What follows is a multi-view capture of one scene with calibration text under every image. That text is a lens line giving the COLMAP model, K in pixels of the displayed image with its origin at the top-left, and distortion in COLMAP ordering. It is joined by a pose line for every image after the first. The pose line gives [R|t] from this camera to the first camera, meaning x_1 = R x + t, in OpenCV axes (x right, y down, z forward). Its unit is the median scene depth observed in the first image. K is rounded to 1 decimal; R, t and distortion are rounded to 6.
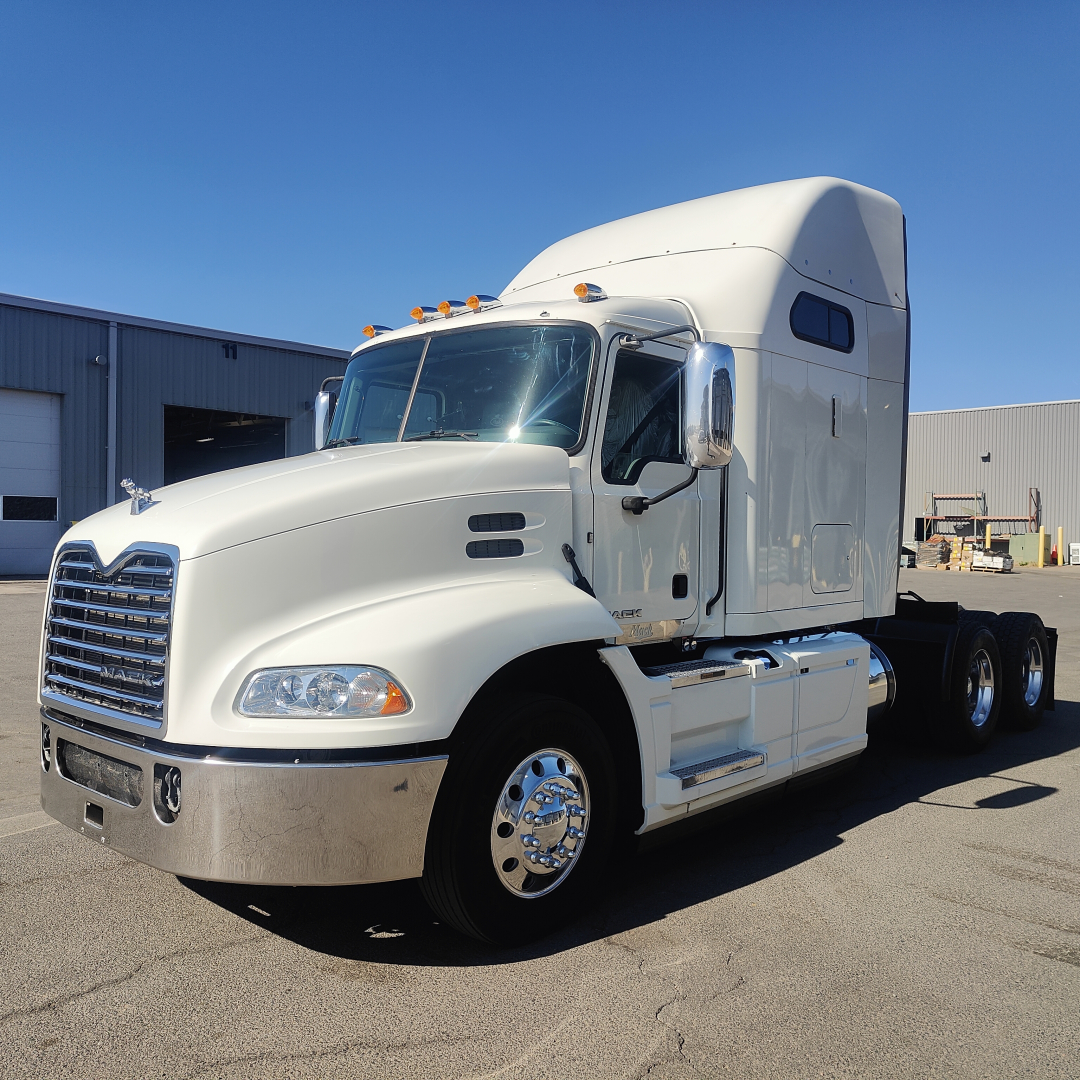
lens RADIAL K [[1004.5, 0, 525.9], [0, 1004.5, 541.8], [0, 0, 1]] dist [0.009402, -0.001326]
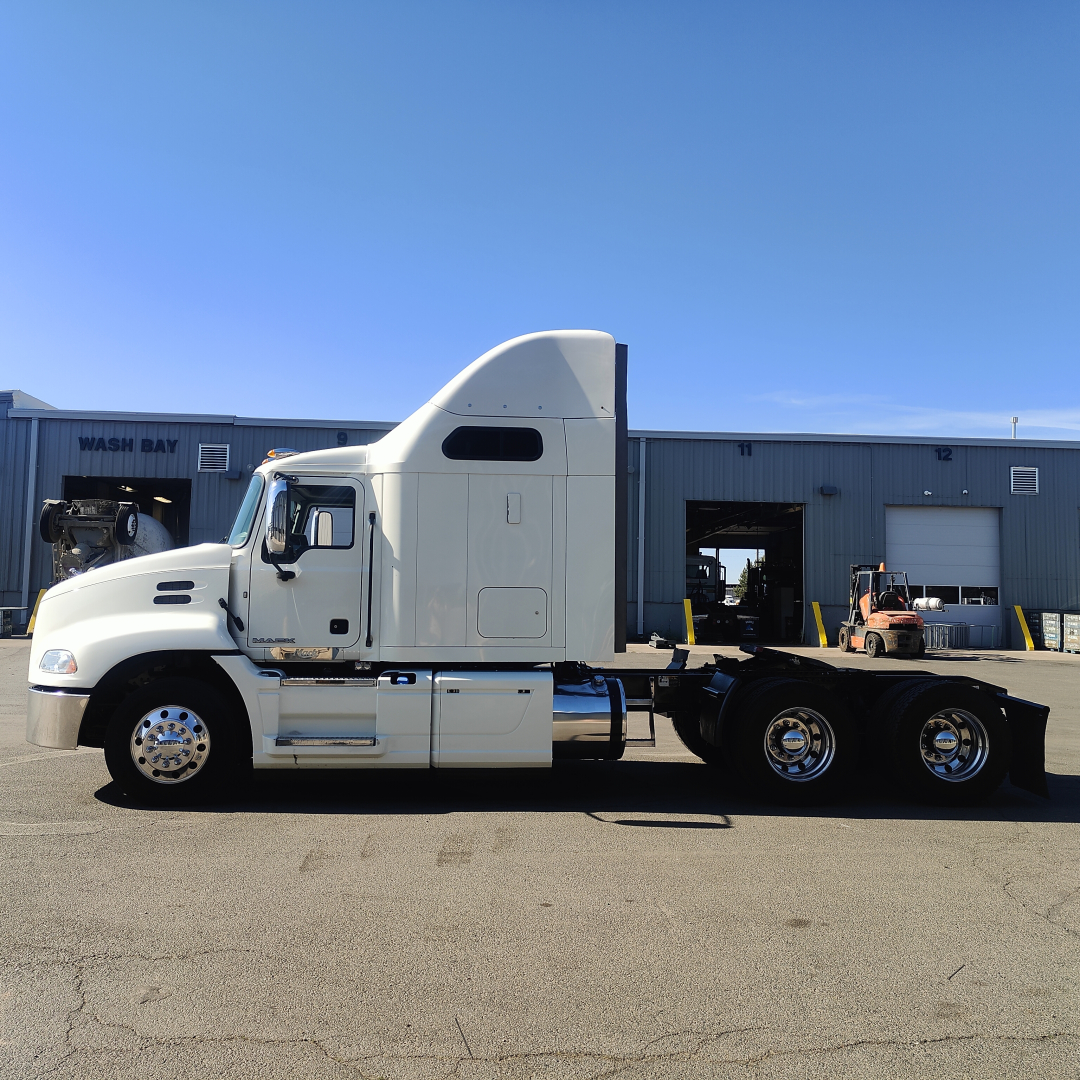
lens RADIAL K [[995.2, 0, 533.5], [0, 995.2, 536.9], [0, 0, 1]] dist [0.105658, -0.324168]
pose [[0.741949, -0.042814, -0.669088, 1.533714], [-0.015209, 0.996627, -0.080638, 0.027075], [0.670284, 0.070005, 0.738796, 0.031771]]
